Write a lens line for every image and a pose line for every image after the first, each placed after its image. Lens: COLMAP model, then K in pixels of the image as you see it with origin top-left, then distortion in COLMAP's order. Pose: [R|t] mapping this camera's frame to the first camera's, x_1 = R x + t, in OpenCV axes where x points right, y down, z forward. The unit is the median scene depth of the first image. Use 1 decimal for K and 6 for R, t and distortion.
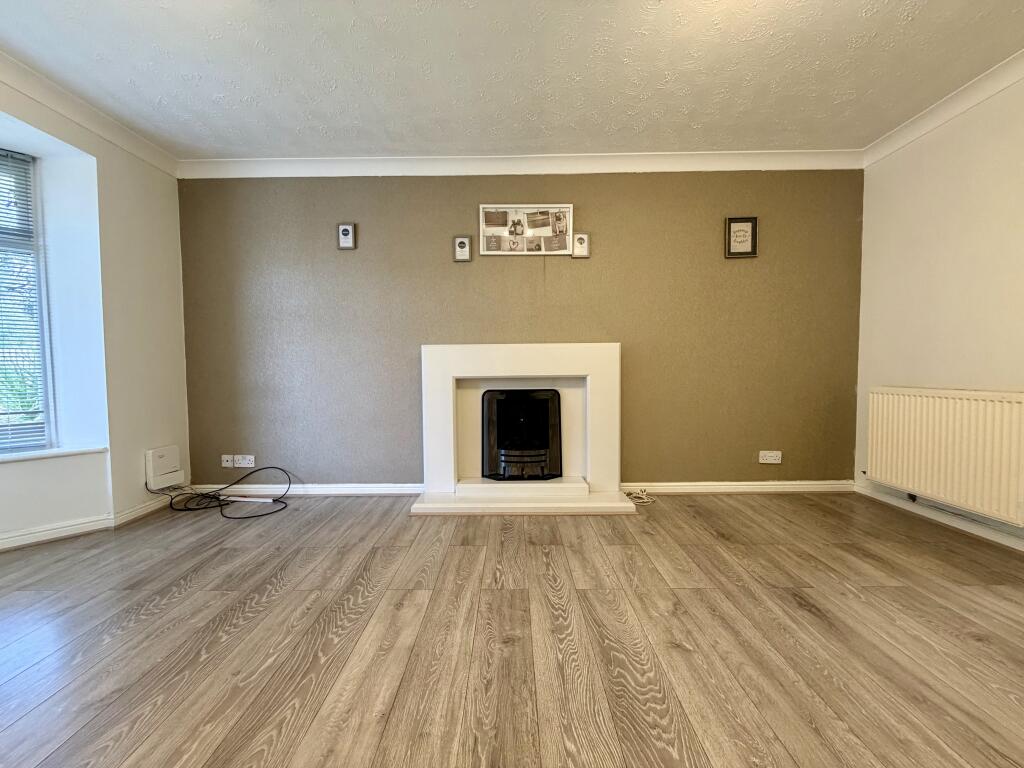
lens RADIAL K [[405.4, 0, 508.0], [0, 405.4, 384.8], [0, 0, 1]] dist [-0.001665, 0.000611]
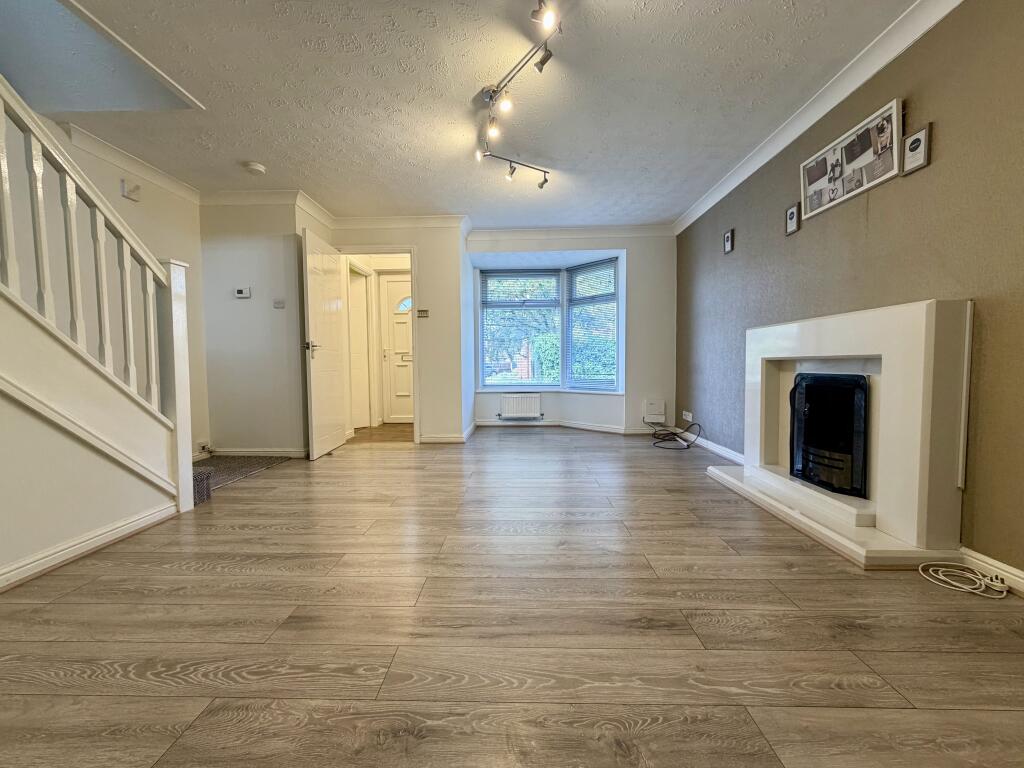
lens RADIAL K [[405.4, 0, 508.9], [0, 405.4, 382.8], [0, 0, 1]] dist [-0.001665, 0.000611]
pose [[-0.015461, 0.055785, -0.998323, 0.855400], [-0.036503, 0.997745, 0.056318, 0.007291], [0.999214, 0.037313, -0.013390, 0.386701]]
